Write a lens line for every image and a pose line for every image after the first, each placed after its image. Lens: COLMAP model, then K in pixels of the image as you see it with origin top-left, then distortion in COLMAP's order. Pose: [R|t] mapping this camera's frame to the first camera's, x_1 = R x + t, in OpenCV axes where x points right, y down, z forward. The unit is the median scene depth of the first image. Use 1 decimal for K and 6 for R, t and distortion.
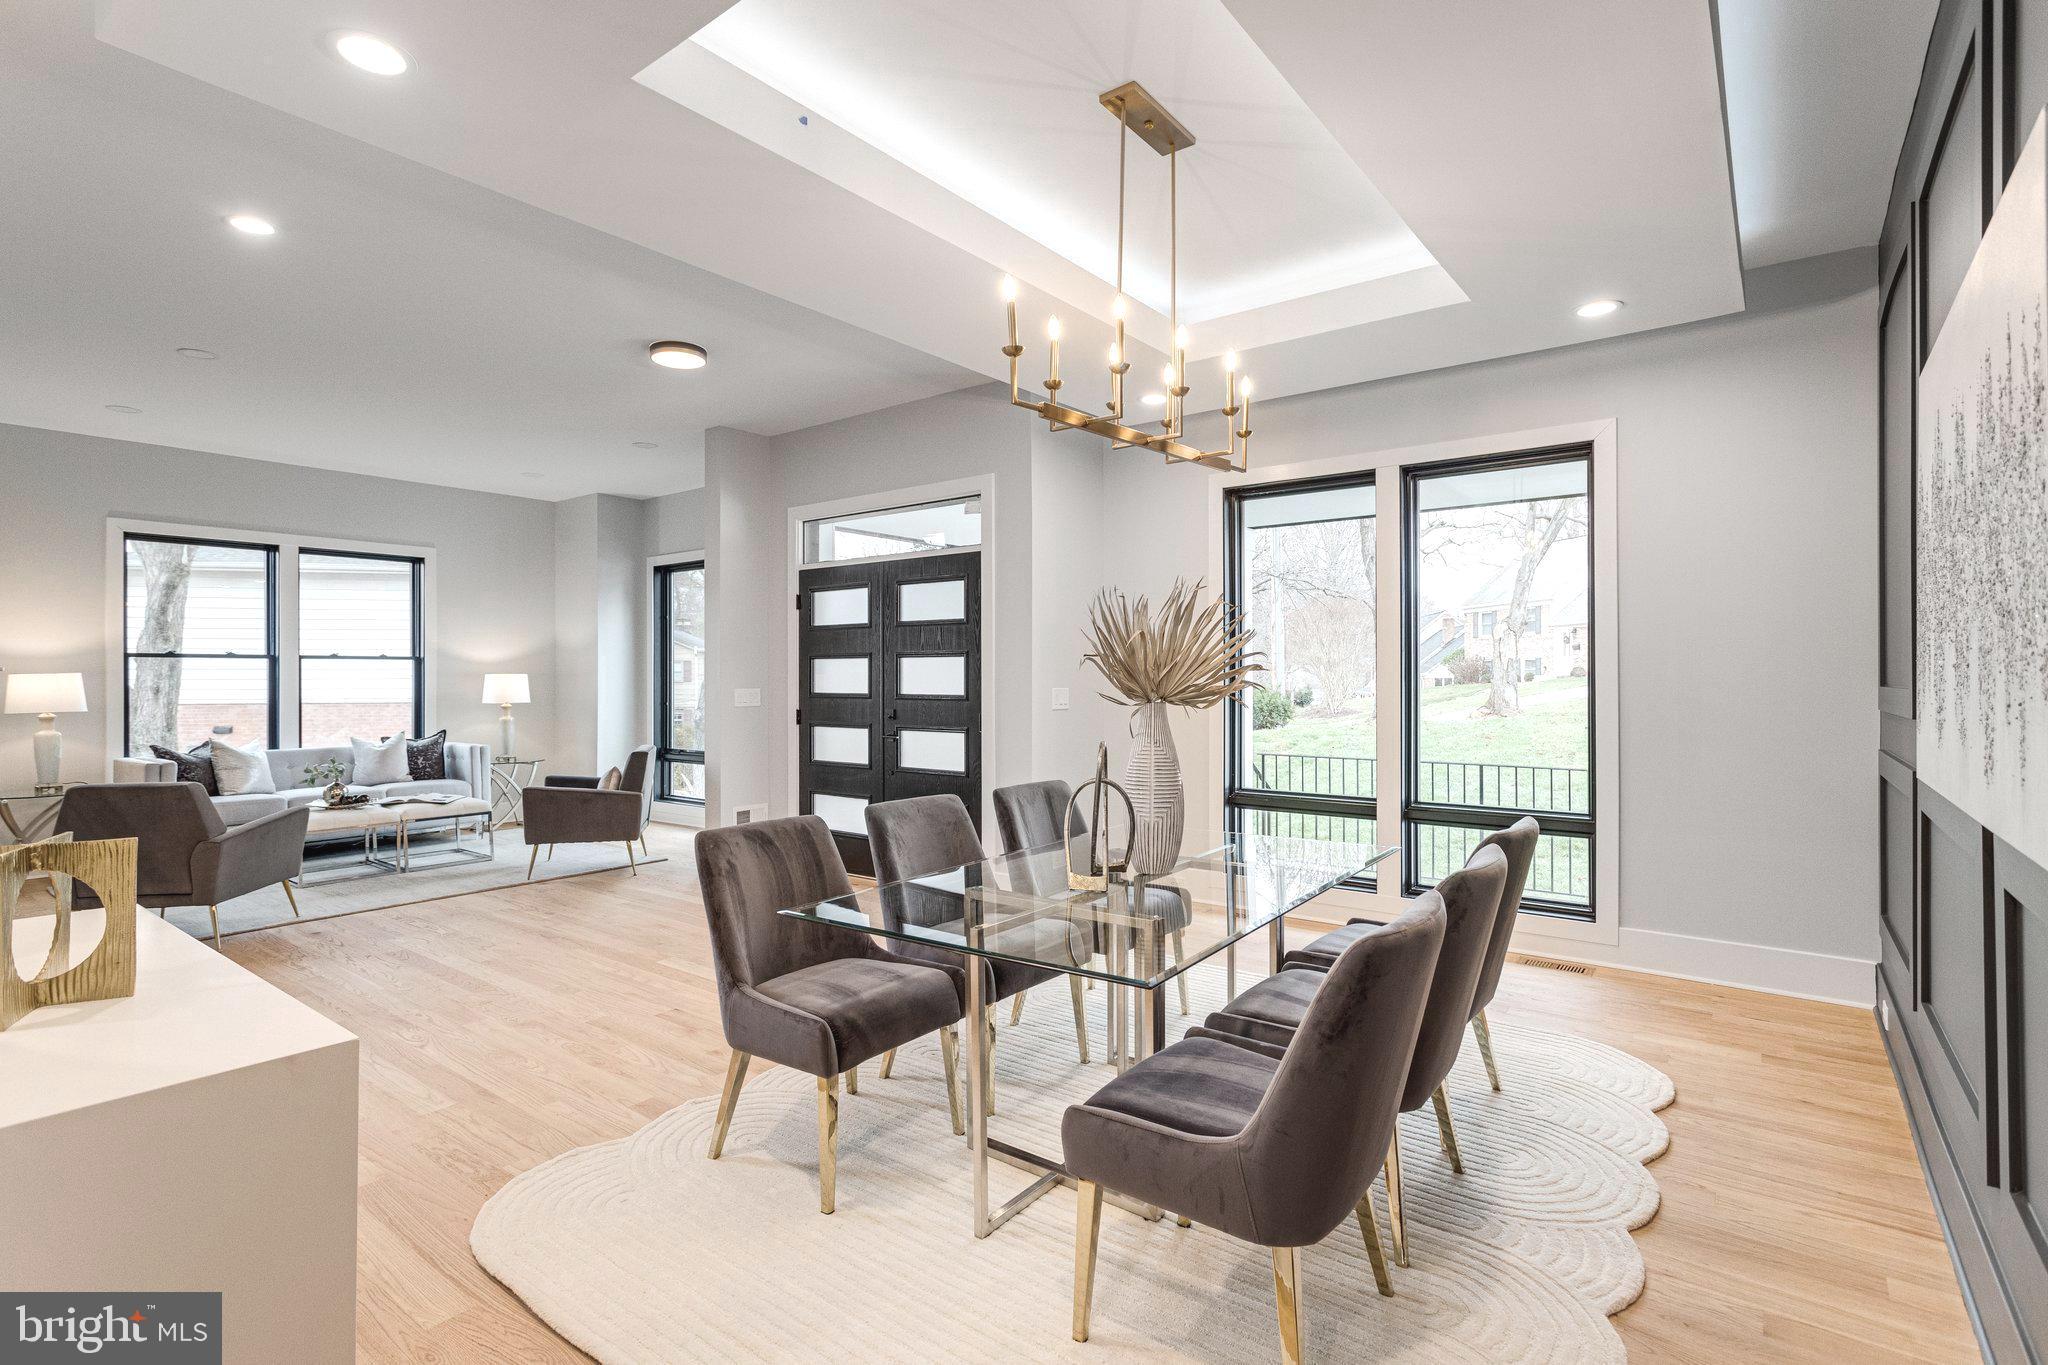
lens RADIAL K [[987.9, 0, 1026.1], [0, 987.9, 682.5], [0, 0, 1]] dist [0.004666, -0.000166]
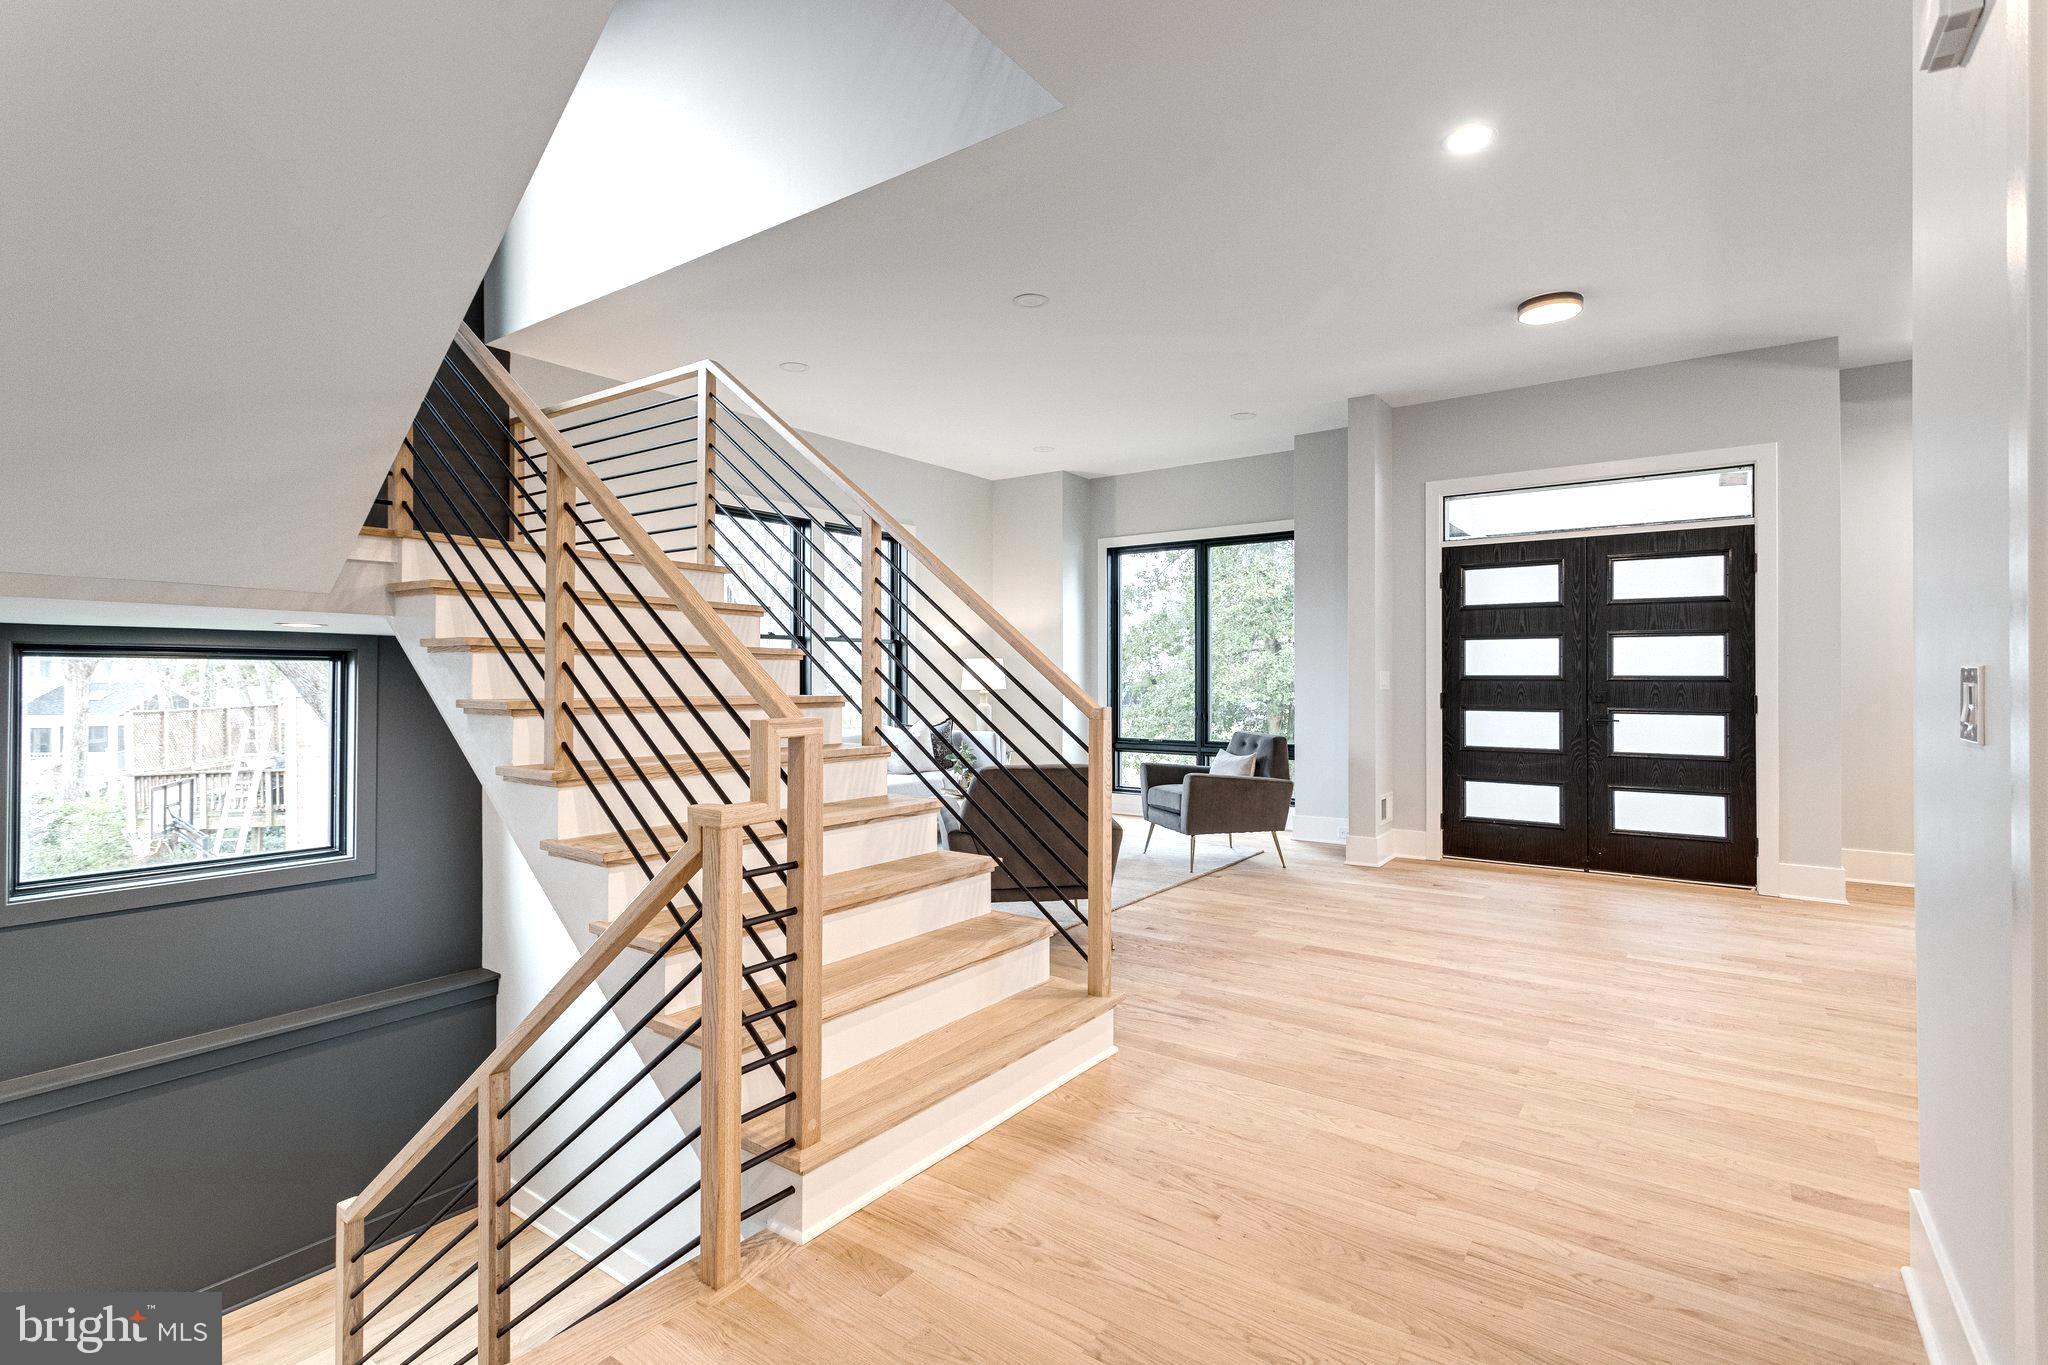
lens RADIAL K [[987.9, 0, 1019.0], [0, 987.9, 675.5], [0, 0, 1]] dist [0.004666, -0.000166]
pose [[0.999528, 0.000128, 0.030734, -0.714817], [0.000000, 0.999991, -0.004172, 0.015219], [-0.030735, 0.004170, 0.999519, 0.062235]]
